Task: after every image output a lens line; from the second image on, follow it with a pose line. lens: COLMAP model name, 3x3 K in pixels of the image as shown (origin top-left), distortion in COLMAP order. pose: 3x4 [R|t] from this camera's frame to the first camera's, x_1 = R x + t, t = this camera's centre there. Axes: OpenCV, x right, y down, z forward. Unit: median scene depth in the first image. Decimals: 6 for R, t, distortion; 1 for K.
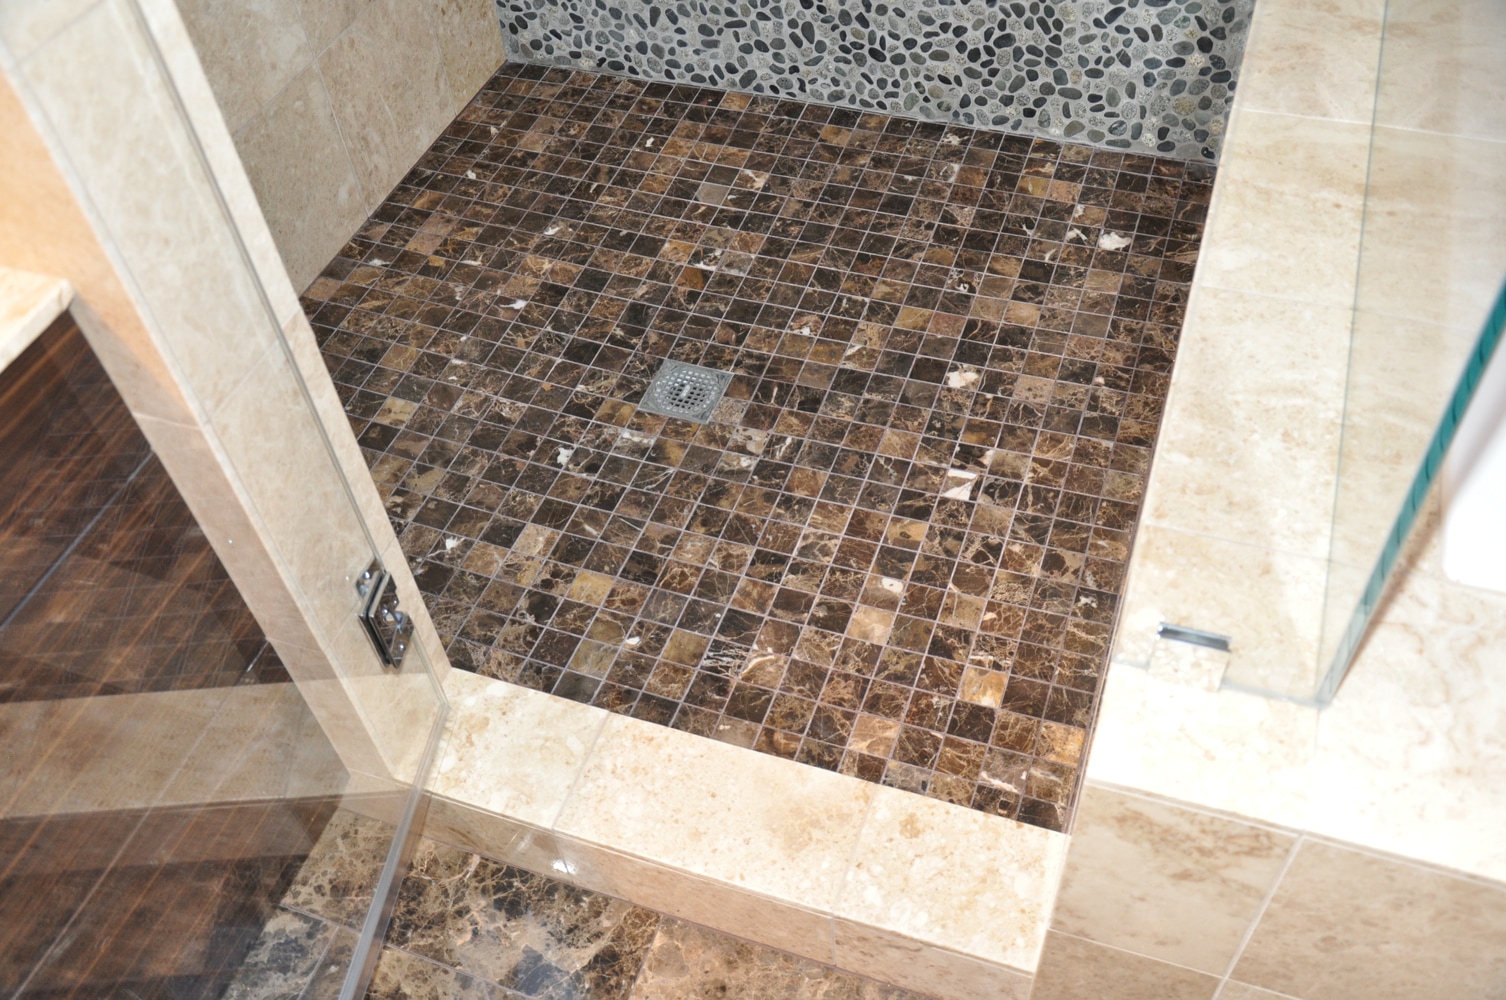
lens RADIAL K [[1405.5, 0, 788.1], [0, 1405.5, 557.6], [0, 0, 1]] dist [-0.061864, 0.103430]
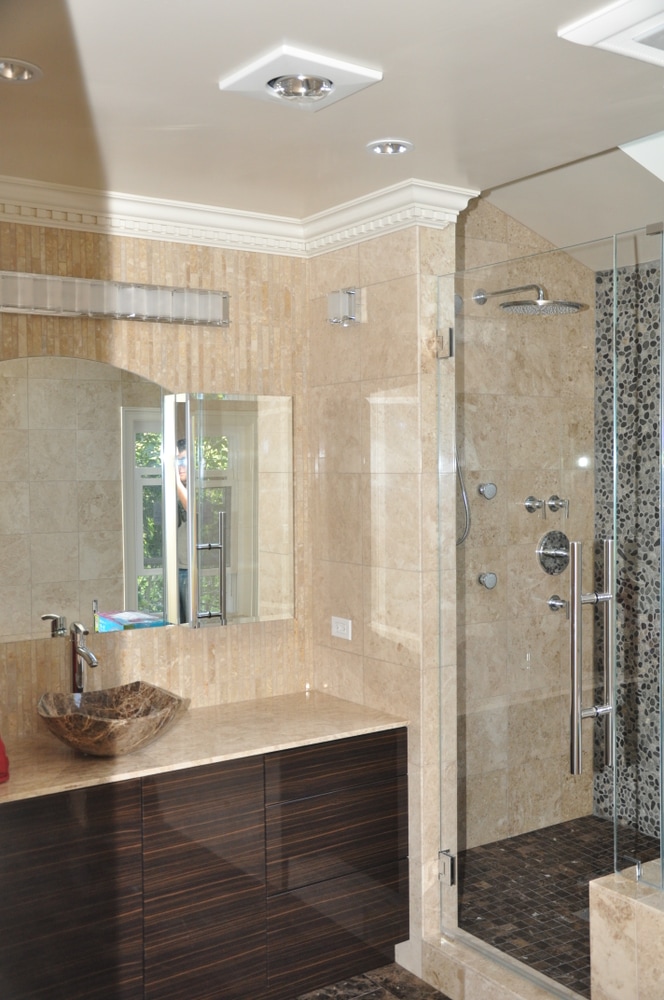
lens RADIAL K [[1082.5, 0, 348.7], [0, 1082.5, 510.5], [0, 0, 1]] dist [0.030789, 0.000000]
pose [[0.820237, 0.095630, -0.563973, 0.488226], [-0.463770, 0.688325, -0.557786, 0.550146], [0.334856, 0.719071, 0.608940, -0.668891]]
